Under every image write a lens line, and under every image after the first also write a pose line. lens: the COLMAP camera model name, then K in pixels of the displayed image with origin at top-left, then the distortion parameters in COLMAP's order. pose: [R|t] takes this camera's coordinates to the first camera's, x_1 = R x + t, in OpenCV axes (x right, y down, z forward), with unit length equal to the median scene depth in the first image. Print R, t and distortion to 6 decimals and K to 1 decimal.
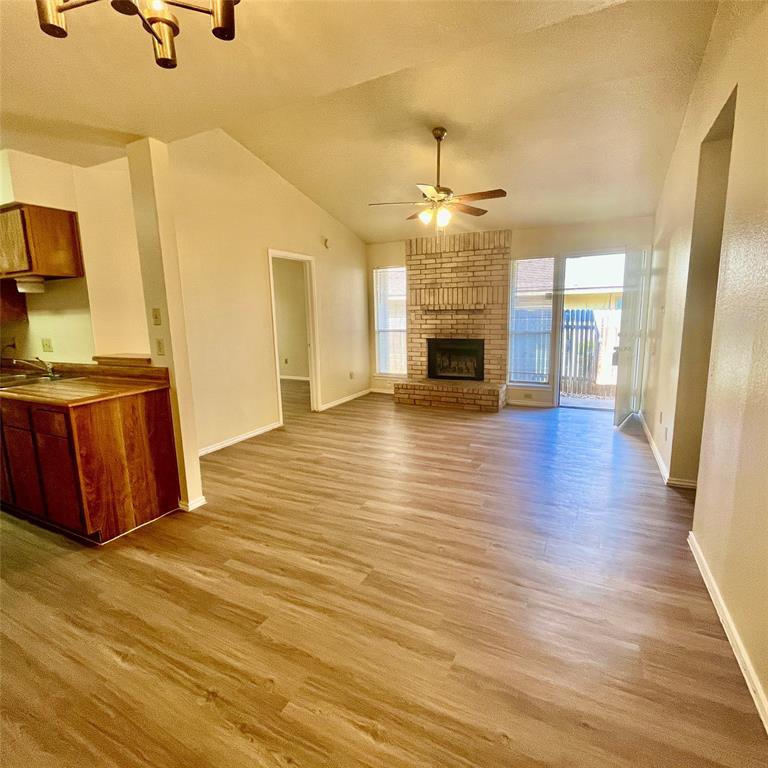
lens RADIAL K [[410.9, 0, 383.4], [0, 410.9, 383.5], [0, 0, 1]] dist [-0.004743, 0.001926]
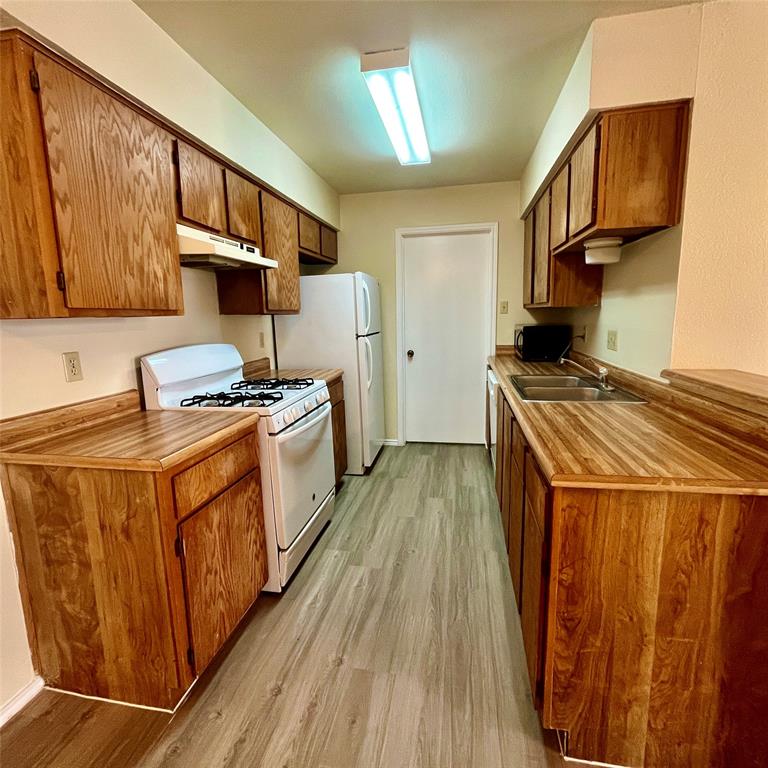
lens RADIAL K [[410.9, 0, 381.7], [0, 410.9, 379.6], [0, 0, 1]] dist [-0.004743, 0.001926]
pose [[0.267327, 0.168627, -0.948737, -0.291165], [-0.140393, 0.980879, 0.134781, -0.075987], [0.953324, 0.097165, 0.285889, 0.496367]]
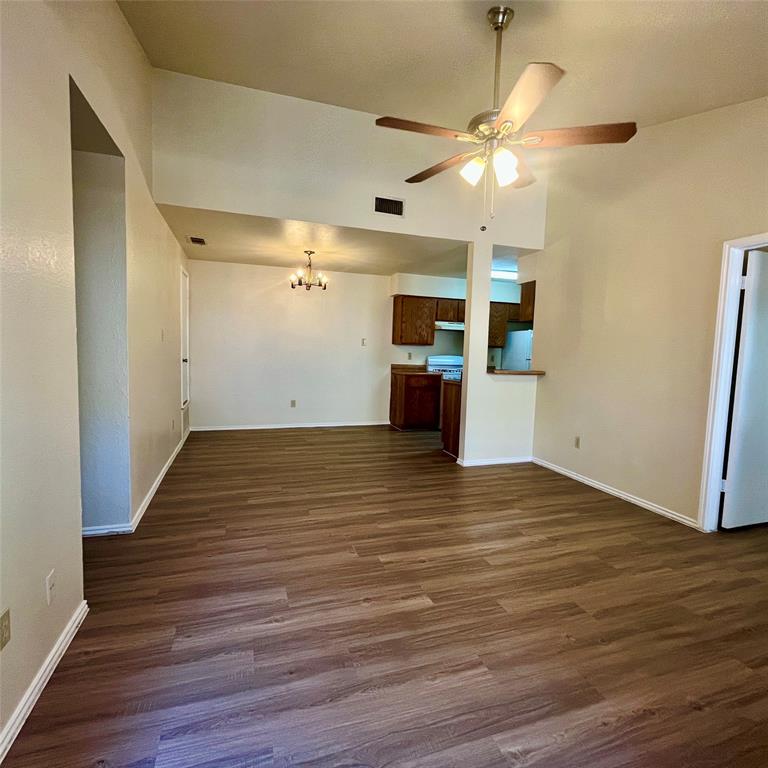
lens RADIAL K [[410.9, 0, 381.2], [0, 410.9, 382.6], [0, 0, 1]] dist [-0.004743, 0.001926]
pose [[-0.704233, 0.063572, -0.707117, 0.849723], [-0.130959, 0.967261, 0.217384, -0.303413], [0.697786, 0.245693, -0.672852, 1.761284]]
